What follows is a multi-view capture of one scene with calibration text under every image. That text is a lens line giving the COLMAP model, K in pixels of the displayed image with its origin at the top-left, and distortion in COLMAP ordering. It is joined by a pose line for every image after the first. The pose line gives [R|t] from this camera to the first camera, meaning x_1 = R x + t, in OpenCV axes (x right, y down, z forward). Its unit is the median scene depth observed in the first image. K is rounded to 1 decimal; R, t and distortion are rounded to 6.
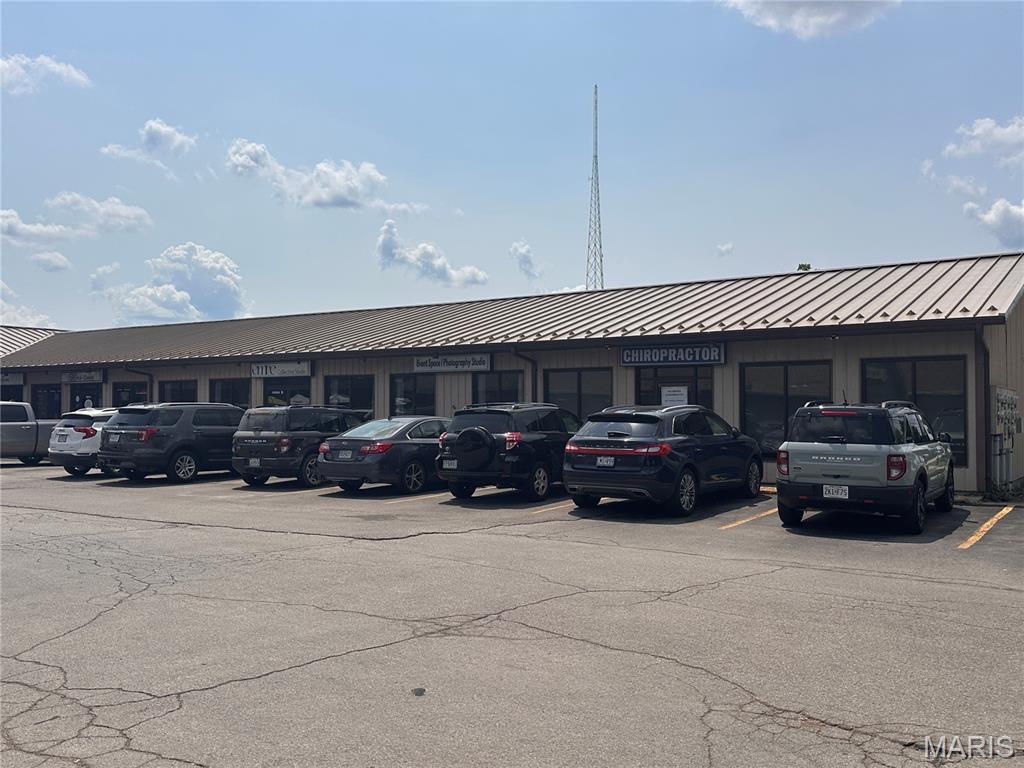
lens RADIAL K [[928.8, 0, 512.0], [0, 928.8, 384.0], [0, 0, 1]] dist [0.184166, -0.319478]
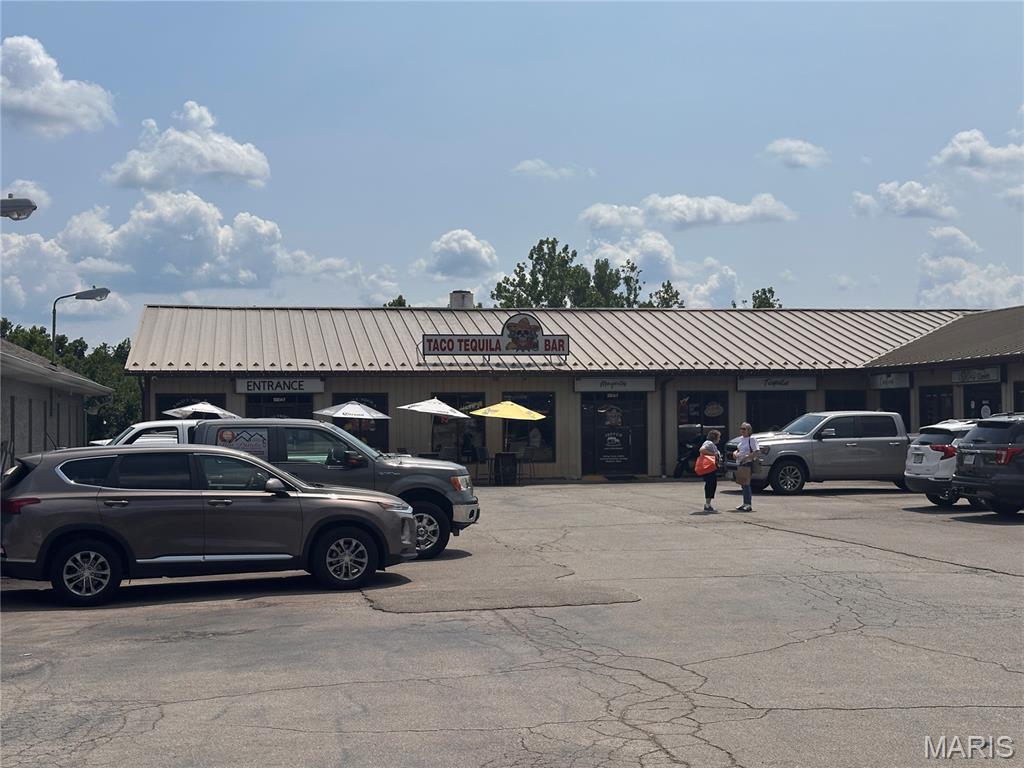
lens RADIAL K [[1429.5, 0, 512.0], [0, 1429.5, 384.0], [0, 0, 1]] dist [0.103503, 0.007968]
pose [[0.698810, -0.029064, -0.714717, 0.160681], [0.035032, 0.999366, -0.006387, -0.009733], [0.714449, -0.020575, 0.699385, -0.086321]]
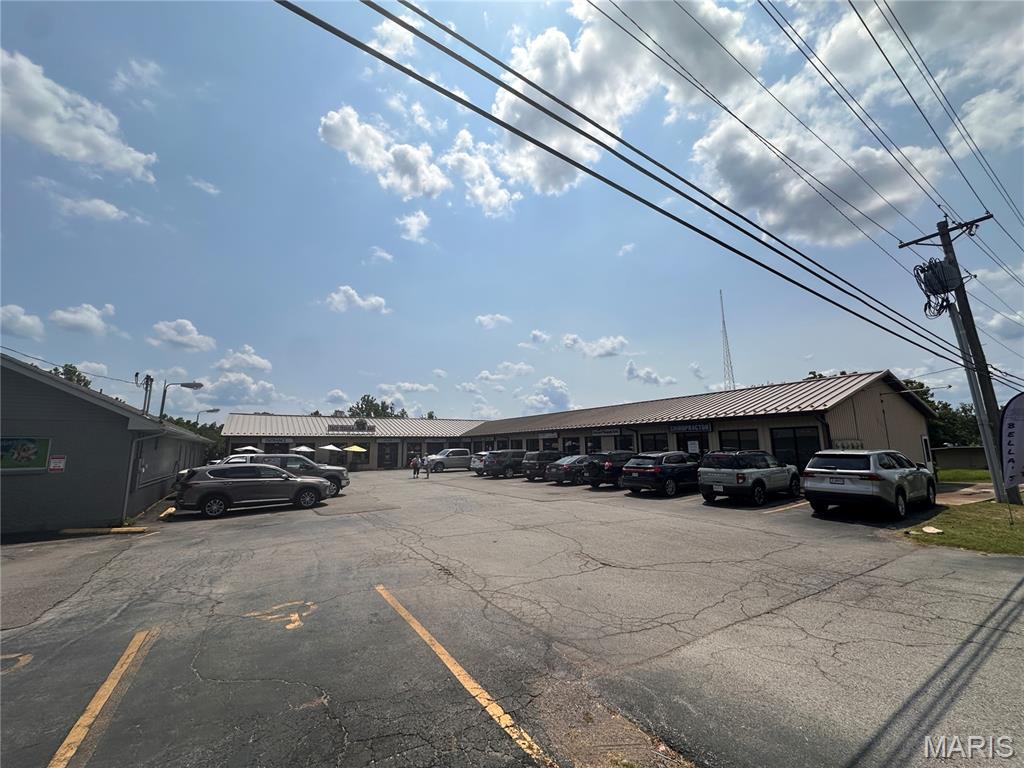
lens RADIAL K [[406.3, 0, 512.0], [0, 406.3, 384.0], [0, 0, 1]] dist [-0.003482, -0.000123]
pose [[0.911601, -0.076903, -0.403819, 0.173093], [0.027708, 0.991606, -0.126292, -0.022439], [0.410141, 0.103939, 0.906080, -0.127277]]
